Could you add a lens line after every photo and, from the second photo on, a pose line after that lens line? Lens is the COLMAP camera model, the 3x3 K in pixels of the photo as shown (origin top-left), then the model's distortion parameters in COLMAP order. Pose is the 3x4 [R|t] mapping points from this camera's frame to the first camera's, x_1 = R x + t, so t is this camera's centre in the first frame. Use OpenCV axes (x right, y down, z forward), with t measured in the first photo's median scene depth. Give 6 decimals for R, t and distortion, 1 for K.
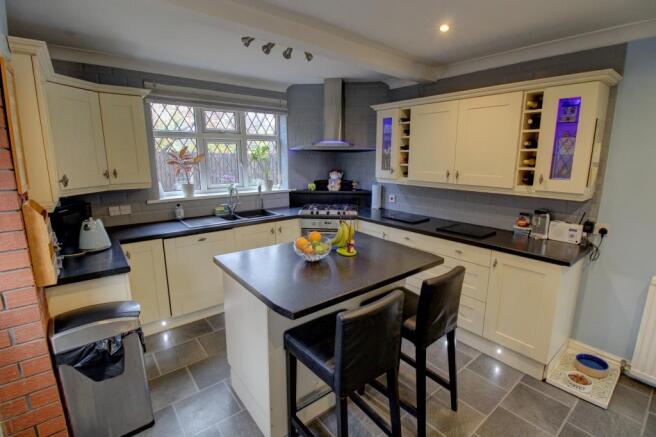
lens RADIAL K [[307.0, 0, 330.5], [0, 307.0, 214.1], [0, 0, 1]] dist [-0.010062, -0.008610]
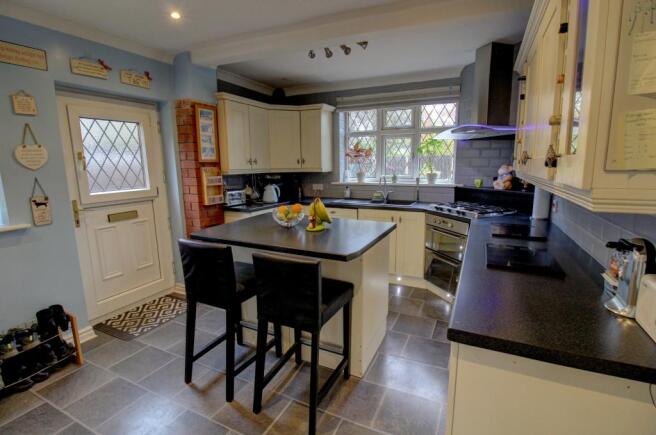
lens RADIAL K [[307.0, 0, 333.1], [0, 307.0, 218.4], [0, 0, 1]] dist [-0.010062, -0.008610]
pose [[0.437076, 0.156694, -0.885670, 0.576451], [-0.156703, 0.982914, 0.096566, -0.014166], [0.885668, 0.096580, 0.454163, 0.307465]]
